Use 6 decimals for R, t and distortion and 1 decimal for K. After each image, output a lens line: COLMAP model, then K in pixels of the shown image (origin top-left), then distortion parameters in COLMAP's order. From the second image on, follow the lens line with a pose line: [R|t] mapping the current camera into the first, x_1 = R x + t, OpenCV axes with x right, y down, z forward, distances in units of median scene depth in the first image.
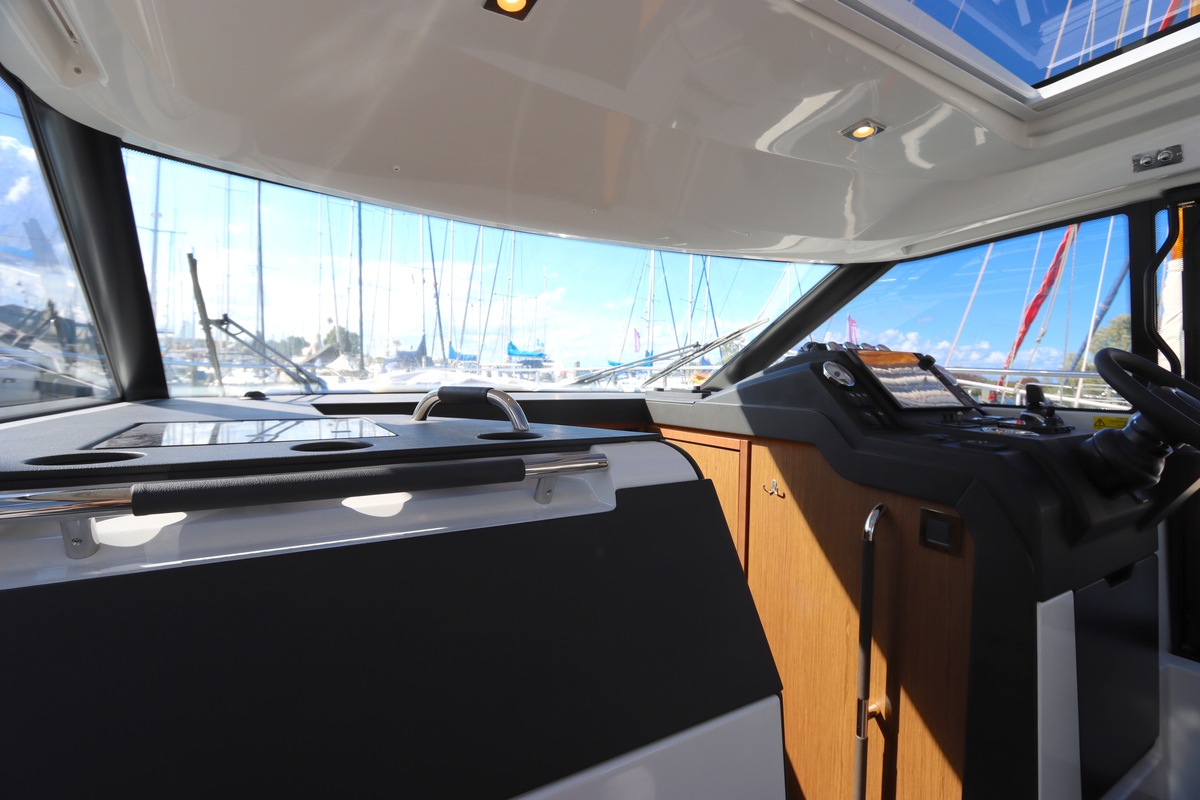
lens RADIAL K [[561.4, 0, 604.1], [0, 561.4, 392.5], [0, 0, 1]] dist [-0.015626, -0.000153]
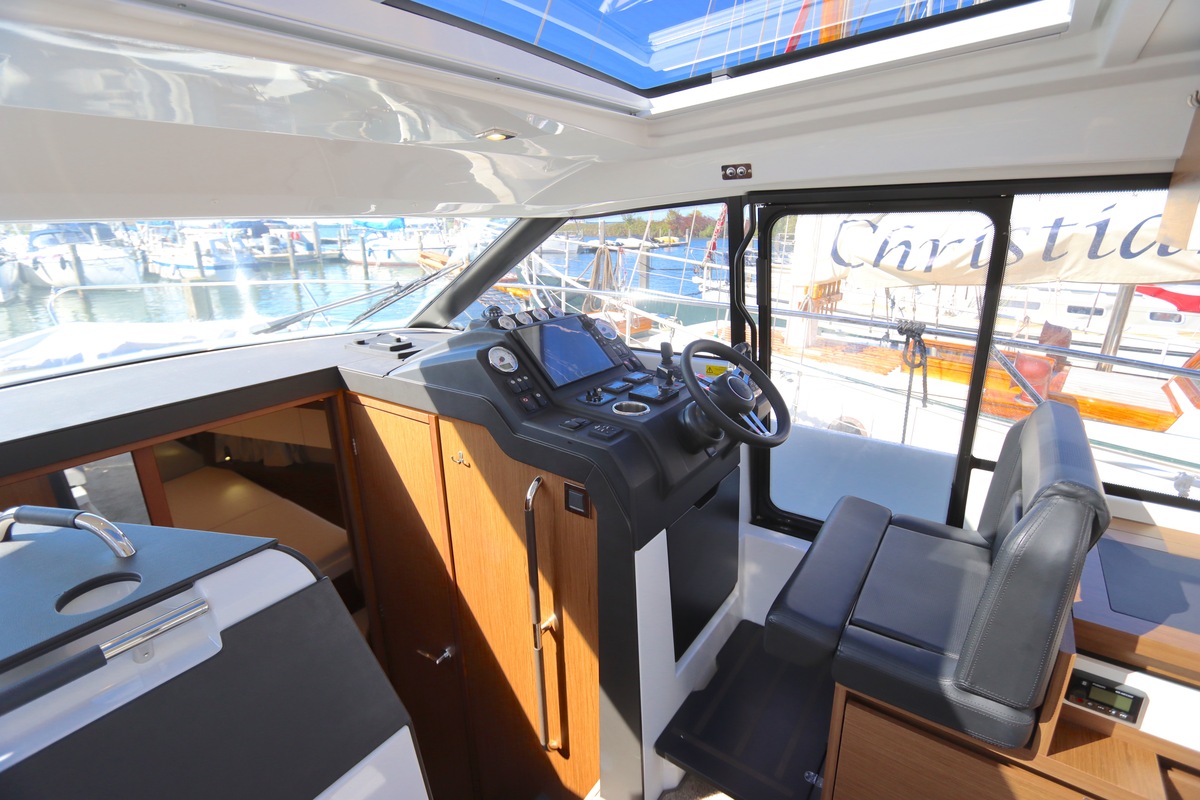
lens RADIAL K [[559.4, 0, 598.3], [0, 559.4, 395.4], [0, 0, 1]] dist [-0.016855, 0.000254]
pose [[0.919411, -0.146416, 0.365027, 0.180057], [0.046571, 0.962121, 0.268614, -0.249872], [-0.390530, -0.229967, 0.891404, -0.063438]]
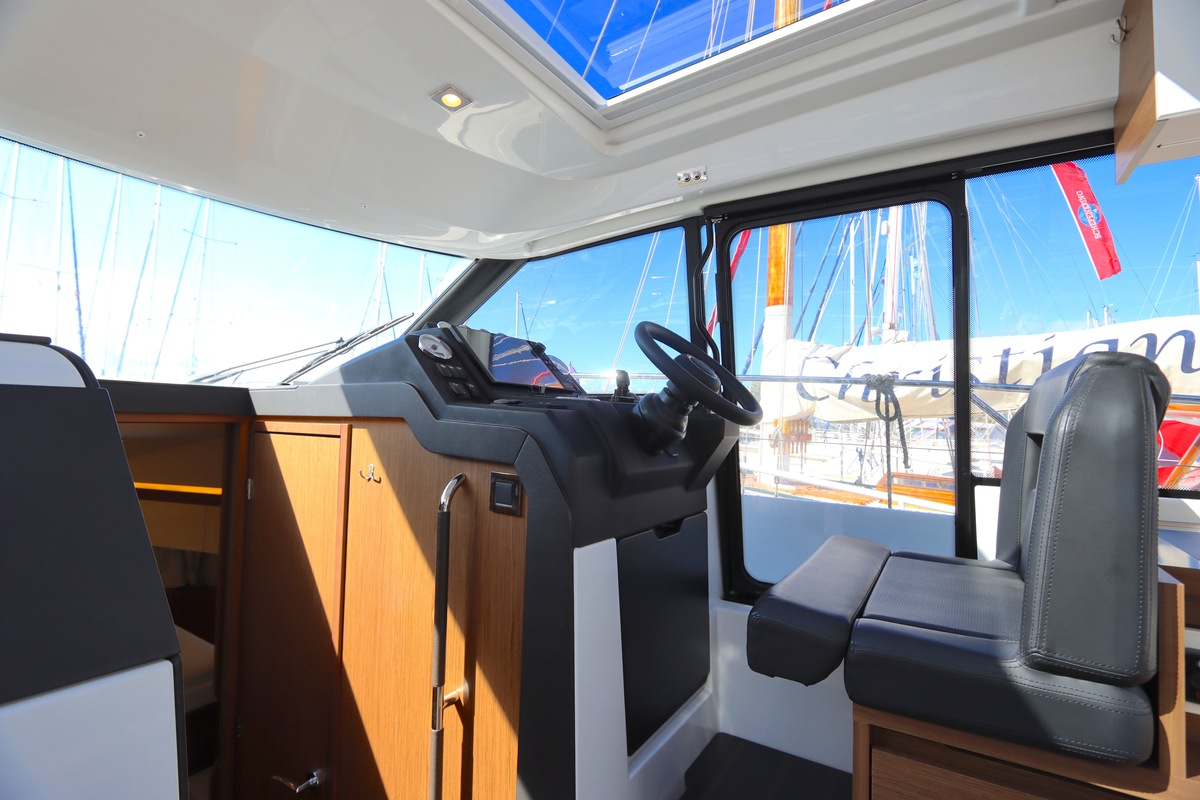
lens RADIAL K [[566.0, 0, 596.7], [0, 566.0, 396.7], [0, 0, 1]] dist [-0.015032, 0.000264]
pose [[0.899806, 0.027311, 0.435435, 0.246738], [0.003426, 0.997566, -0.069647, 0.119849], [-0.436277, 0.064161, 0.897522, 0.012879]]
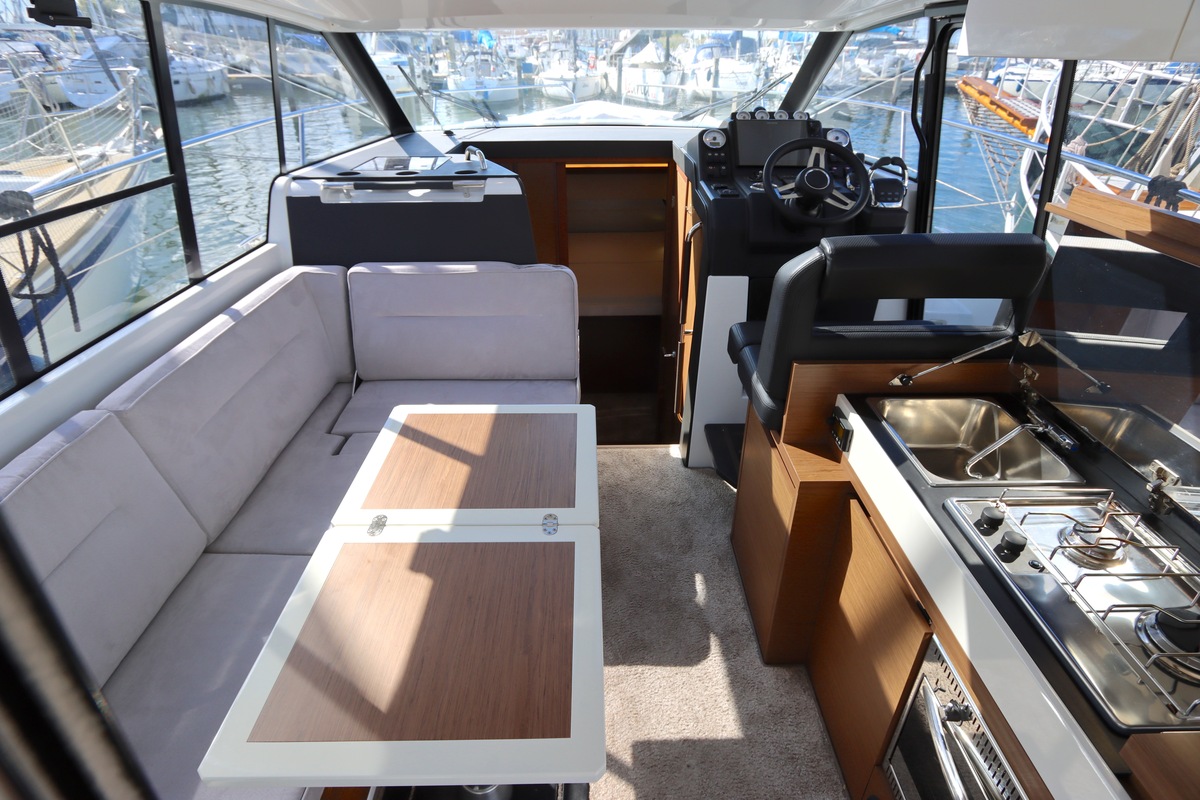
lens RADIAL K [[608.8, 0, 603.2], [0, 608.8, 398.0], [0, 0, 1]] dist [-0.034019, 0.010641]
pose [[0.859522, 0.240262, -0.451105, 1.084024], [-0.003355, 0.885251, 0.465101, -0.174432], [0.511087, -0.398251, 0.761699, -0.732810]]
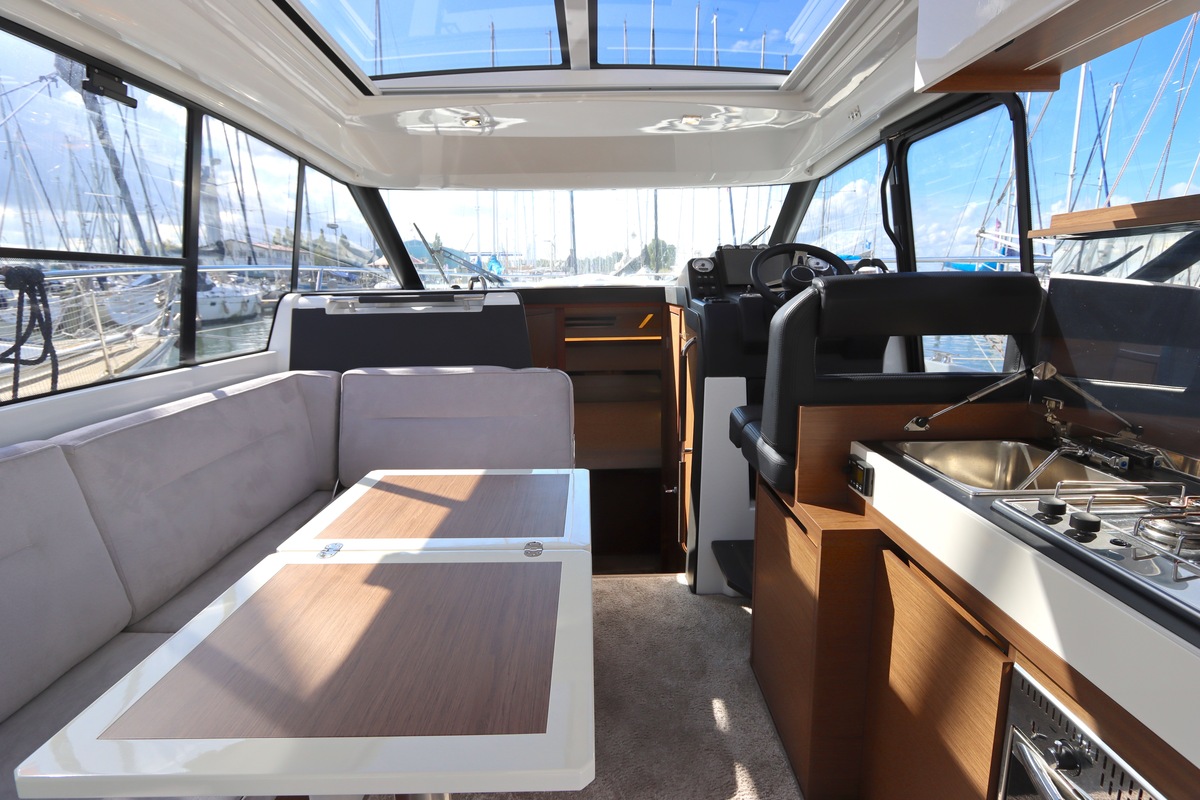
lens RADIAL K [[612.5, 0, 602.7], [0, 612.5, 393.2], [0, 0, 1]] dist [-0.028304, 0.009916]
pose [[0.860383, 0.067180, -0.505201, 1.104234], [0.006033, 0.989862, 0.141904, 0.084939], [0.509612, -0.125140, 0.851255, -0.749404]]
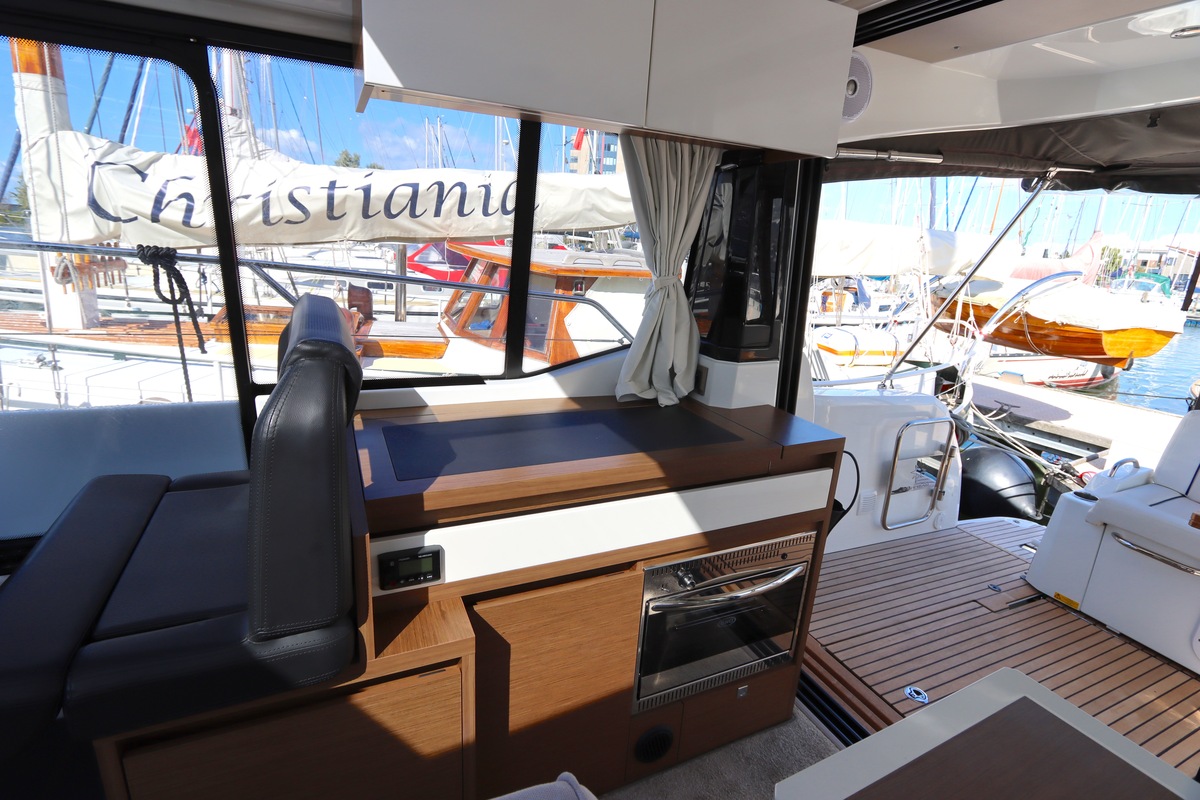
lens RADIAL K [[558.9, 0, 600.0], [0, 558.9, 400.0], [0, 0, 1]] dist [-0.029716, 0.000097]
pose [[0.104420, -0.280778, 0.954075, 0.401739], [-0.039002, 0.957426, 0.286033, -0.064425], [-0.993768, -0.067078, 0.089024, -0.057373]]
